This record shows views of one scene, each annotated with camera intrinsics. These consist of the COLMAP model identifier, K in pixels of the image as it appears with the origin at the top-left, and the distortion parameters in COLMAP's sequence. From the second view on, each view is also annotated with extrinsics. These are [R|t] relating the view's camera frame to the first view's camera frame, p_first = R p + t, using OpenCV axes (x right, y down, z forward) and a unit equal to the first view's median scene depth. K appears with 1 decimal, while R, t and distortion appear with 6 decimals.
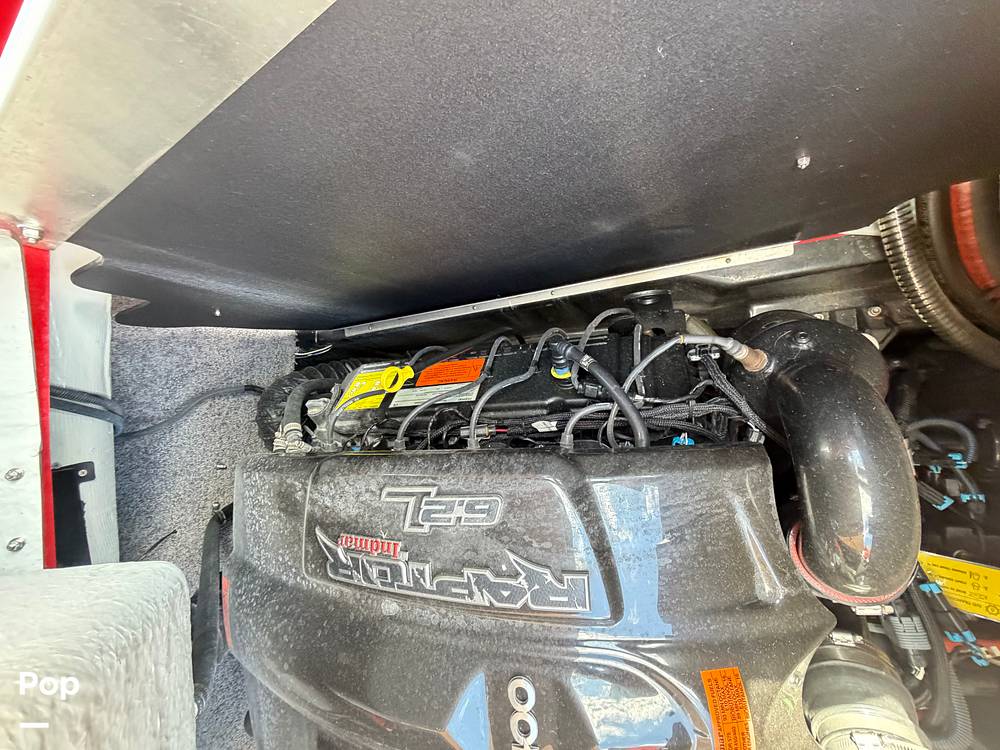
lens RADIAL K [[400.8, 0, 503.0], [0, 400.8, 373.6], [0, 0, 1]] dist [0.000941, -0.000201]
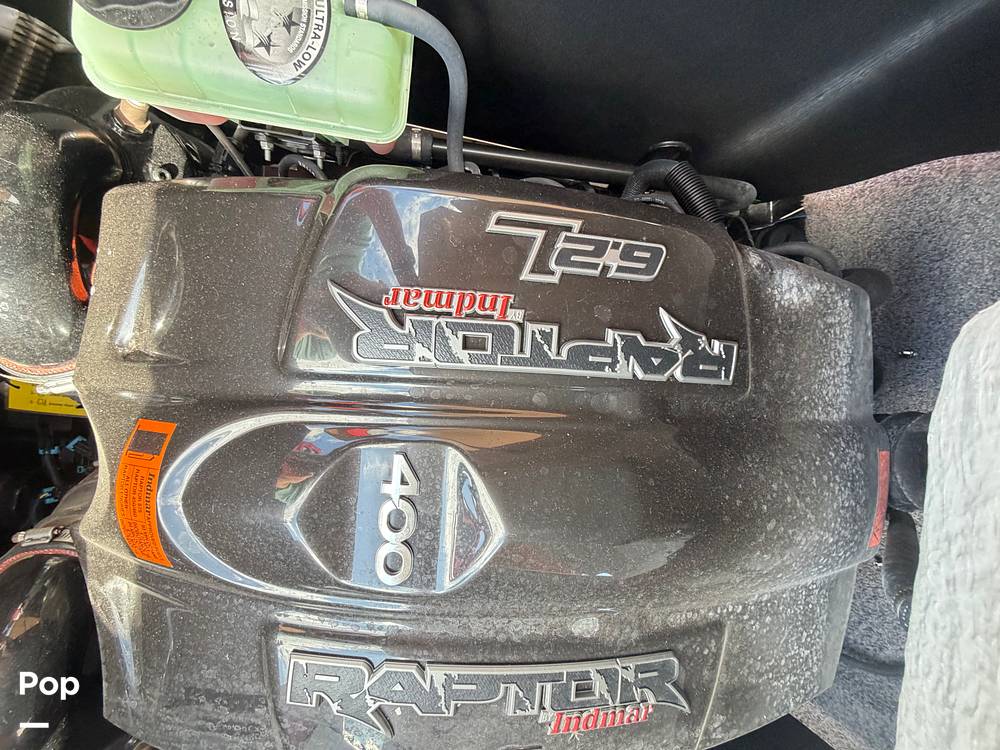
lens RADIAL K [[400.8, 0, 503.0], [0, 400.8, 373.6], [0, 0, 1]] dist [0.000941, -0.000201]
pose [[-0.970131, -0.161394, 0.181104, -0.219433], [0.160728, -0.986826, -0.018441, 1.145477], [0.181695, 0.011218, 0.983291, 0.292867]]
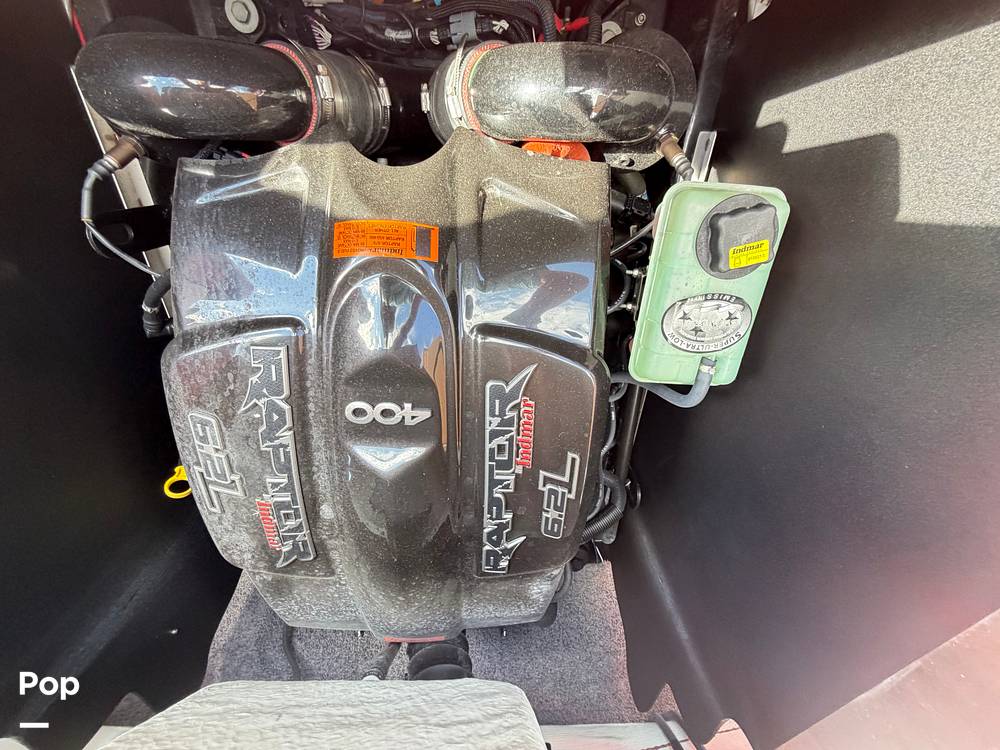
lens RADIAL K [[400.8, 0, 503.0], [0, 400.8, 373.6], [0, 0, 1]] dist [0.000941, -0.000201]
pose [[0.111136, -0.991753, -0.063836, 0.268080], [0.990037, 0.104898, 0.093928, 1.047742], [-0.086457, -0.073639, 0.993530, -0.173590]]
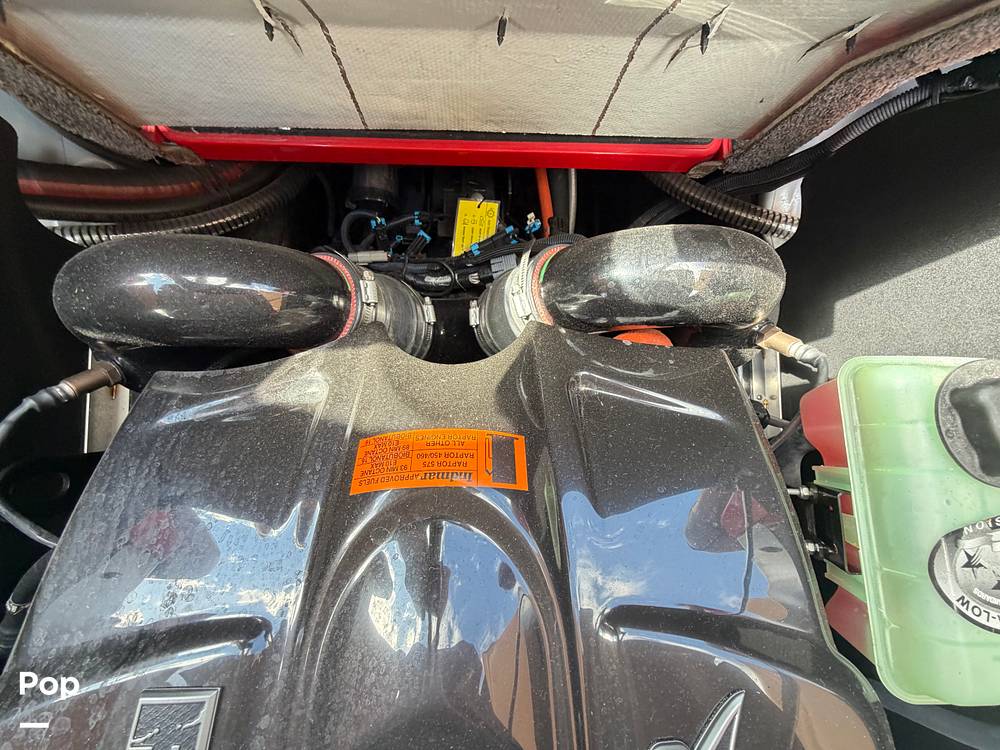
lens RADIAL K [[400.8, 0, 503.0], [0, 400.8, 373.6], [0, 0, 1]] dist [0.000941, -0.000201]
pose [[0.049096, -0.868121, 0.493919, 0.322469], [0.995555, 0.082329, 0.045744, 0.866679], [-0.080375, 0.489477, 0.868304, 0.285054]]
